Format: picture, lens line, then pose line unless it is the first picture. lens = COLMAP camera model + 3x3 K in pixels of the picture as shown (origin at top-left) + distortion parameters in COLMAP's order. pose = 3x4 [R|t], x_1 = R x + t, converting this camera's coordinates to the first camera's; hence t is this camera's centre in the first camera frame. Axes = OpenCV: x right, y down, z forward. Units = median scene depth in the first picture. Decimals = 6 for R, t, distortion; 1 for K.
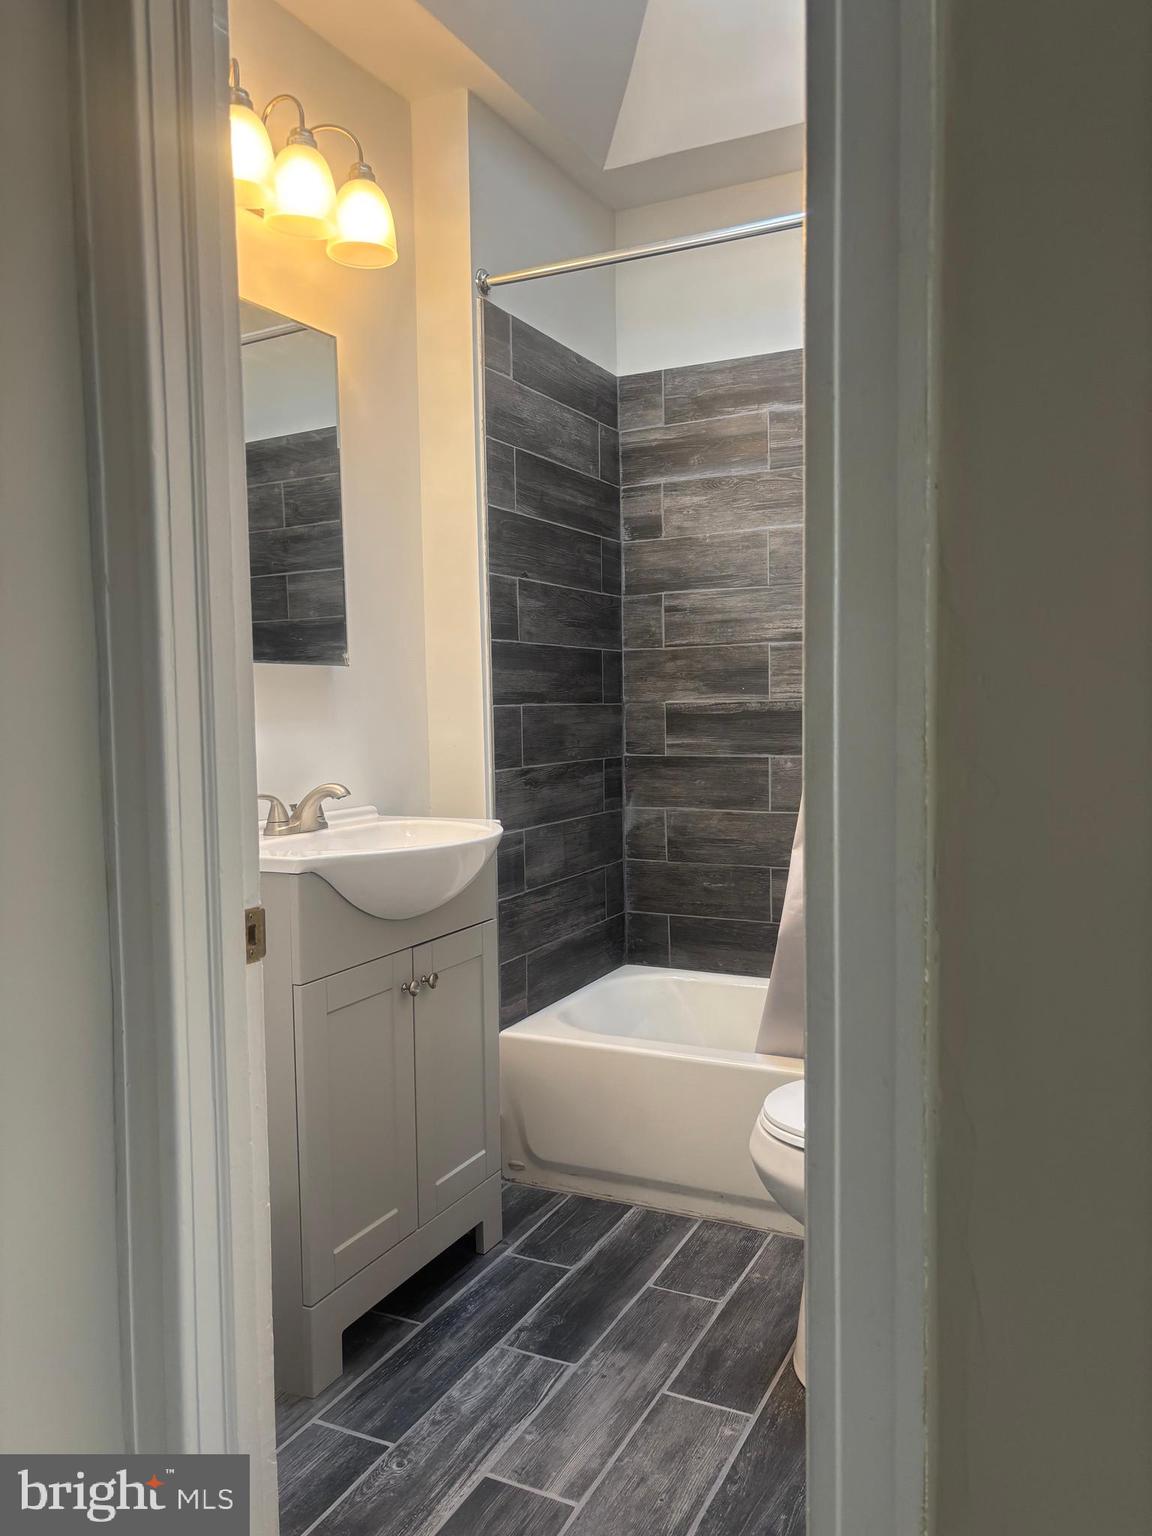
lens RADIAL K [[1154.6, 0, 576.0], [0, 1154.6, 768.0], [0, 0, 1]] dist [0.043851, -0.043245]
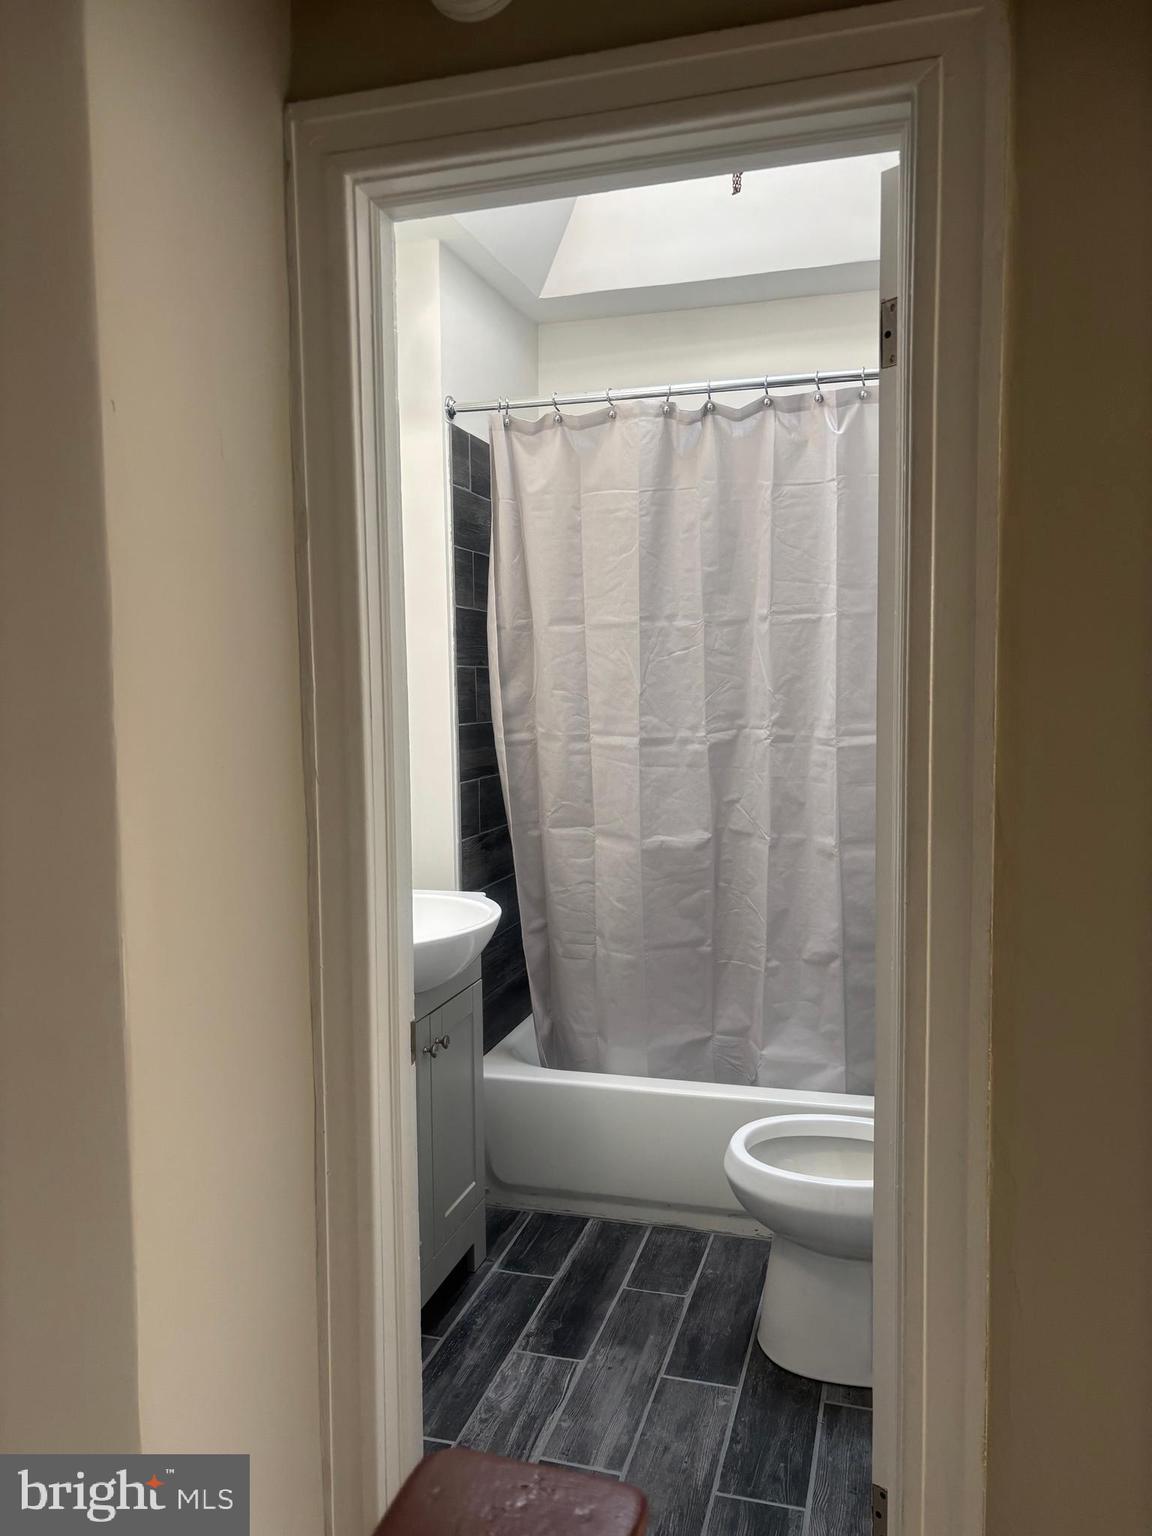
lens RADIAL K [[1148.6, 0, 576.0], [0, 1148.6, 768.0], [0, 0, 1]] dist [0.039007, -0.035542]
pose [[0.984928, -0.008391, 0.172763, -0.203877], [0.006735, 0.999926, 0.010169, -0.105852], [-0.172835, -0.008852, 0.984911, -0.160200]]
